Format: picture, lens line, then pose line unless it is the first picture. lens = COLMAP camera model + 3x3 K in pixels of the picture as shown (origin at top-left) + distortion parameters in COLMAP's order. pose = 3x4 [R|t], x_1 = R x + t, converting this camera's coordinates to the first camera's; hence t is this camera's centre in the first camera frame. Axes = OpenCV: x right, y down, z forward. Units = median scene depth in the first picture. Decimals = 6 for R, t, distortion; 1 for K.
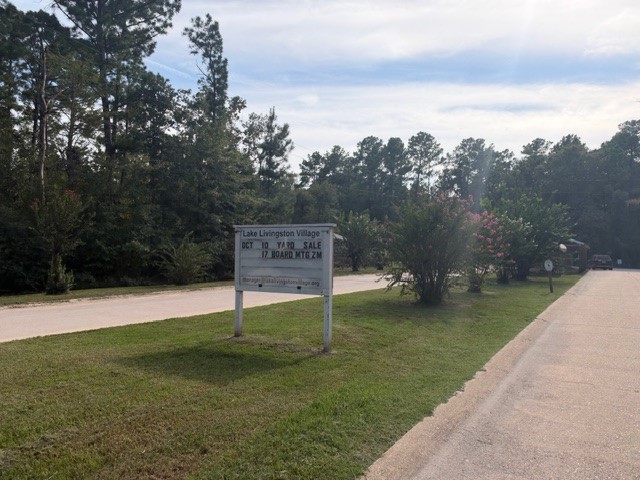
lens RADIAL K [[440.0, 0, 317.7], [0, 440.0, 248.9], [0, 0, 1]] dist [-0.024440, 0.002663]
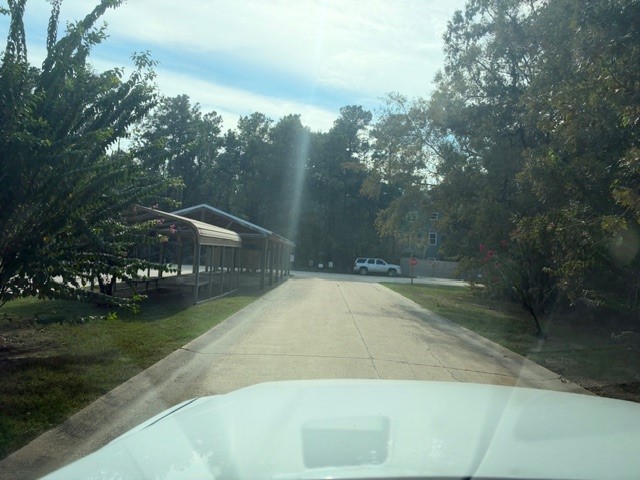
lens RADIAL K [[447.5, 0, 320.0], [0, 447.5, 240.0], [0, 0, 1]] dist [0.001767, -0.000259]
pose [[0.838780, 0.055466, 0.541638, 0.161656], [-0.047742, 0.998458, -0.028313, 0.003524], [-0.542373, -0.002111, 0.840135, 0.231315]]
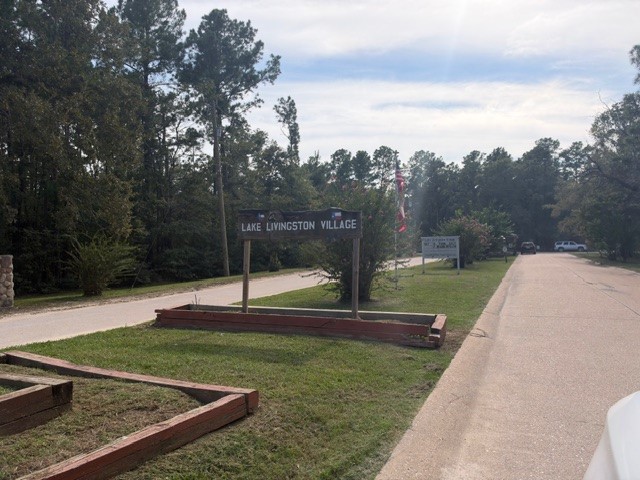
lens RADIAL K [[447.5, 0, 320.0], [0, 447.5, 240.0], [0, 0, 1]] dist [0.001767, -0.000259]
pose [[0.988457, -0.029017, 0.148697, -0.124995], [0.030685, 0.999489, -0.008934, -0.002785], [-0.148362, 0.013393, 0.988842, -0.185857]]
